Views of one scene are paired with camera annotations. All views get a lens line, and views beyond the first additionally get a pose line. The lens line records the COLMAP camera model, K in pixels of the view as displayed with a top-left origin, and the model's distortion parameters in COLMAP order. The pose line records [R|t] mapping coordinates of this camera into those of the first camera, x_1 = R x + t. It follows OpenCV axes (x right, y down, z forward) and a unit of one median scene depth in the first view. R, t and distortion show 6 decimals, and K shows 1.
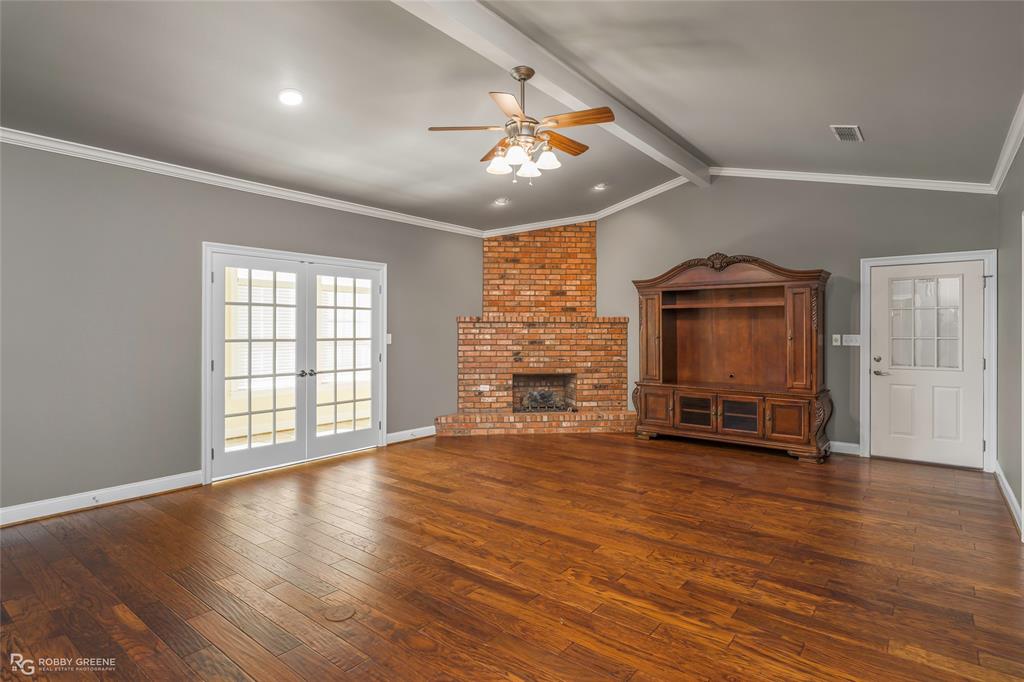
lens RADIAL K [[532.4, 0, 512.2], [0, 532.4, 334.3], [0, 0, 1]] dist [0.002040, 0.000877]
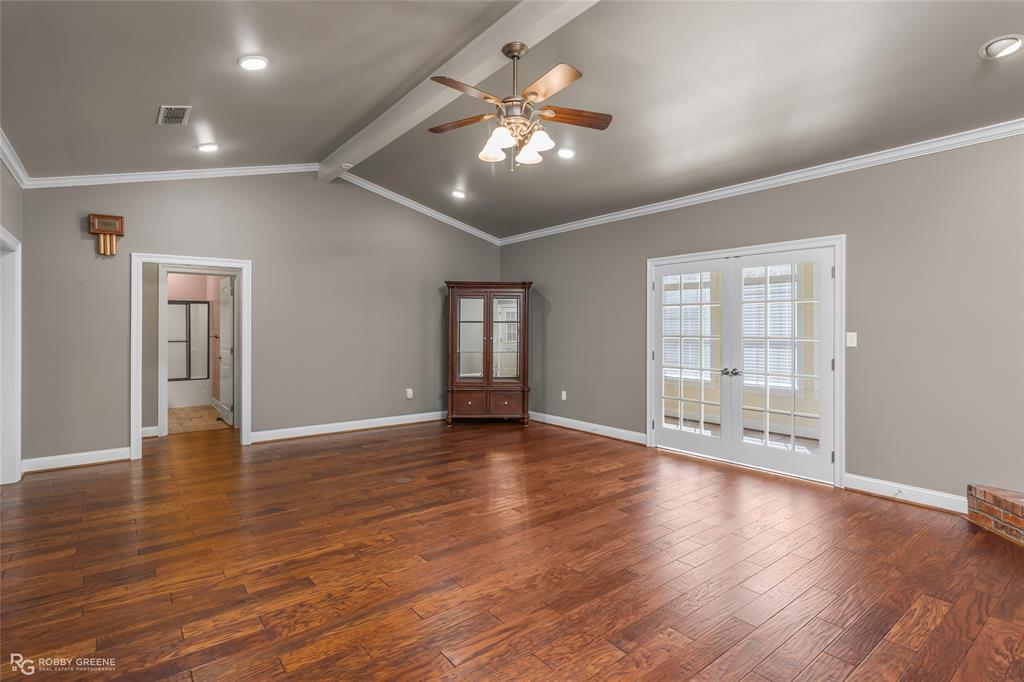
lens RADIAL K [[509.7, 0, 511.2], [0, 509.7, 336.0], [0, 0, 1]] dist [-0.004802, 0.001334]
pose [[-0.236163, 0.012141, -0.971638, 1.089691], [-0.010006, 0.999839, 0.014925, -0.004679], [0.971662, 0.013247, -0.236004, 1.495749]]
